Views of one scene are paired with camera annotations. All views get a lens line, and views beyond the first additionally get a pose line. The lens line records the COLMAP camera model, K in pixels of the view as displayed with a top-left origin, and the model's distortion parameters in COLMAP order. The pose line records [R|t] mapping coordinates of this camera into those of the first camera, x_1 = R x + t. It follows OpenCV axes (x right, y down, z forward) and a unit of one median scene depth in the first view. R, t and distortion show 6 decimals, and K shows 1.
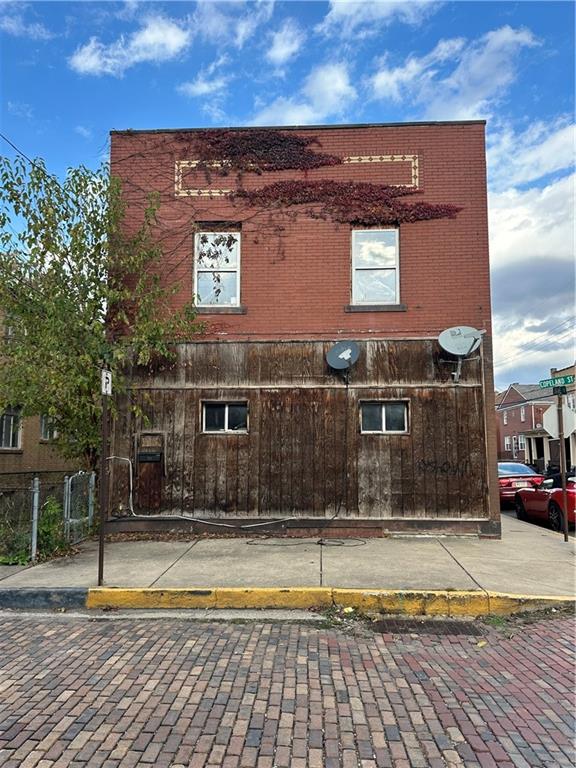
lens RADIAL K [[616.5, 0, 288.0], [0, 616.5, 384.0], [0, 0, 1]] dist [0.039127, -0.011339]
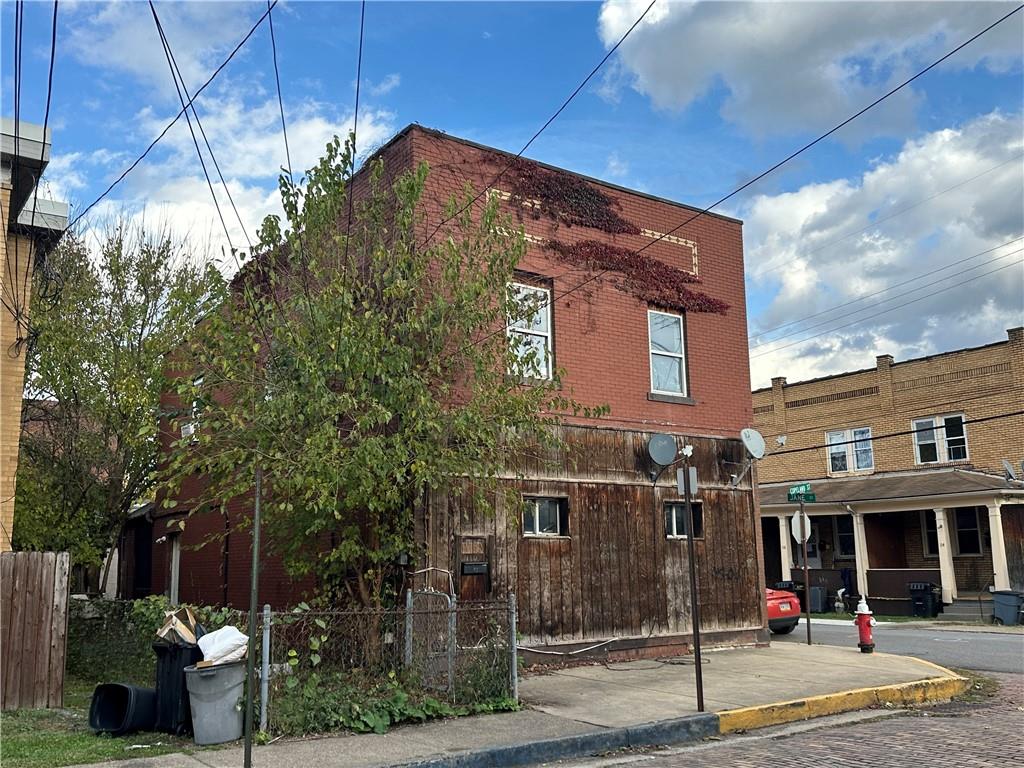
lens RADIAL K [[926.7, 0, 512.0], [0, 926.7, 384.0], [0, 0, 1]] dist [0.058213, -0.144082]
pose [[0.780947, 0.107086, 0.615349, -0.906215], [-0.055208, 0.993172, -0.102771, 0.009084], [-0.622153, 0.046286, 0.781526, 0.074410]]
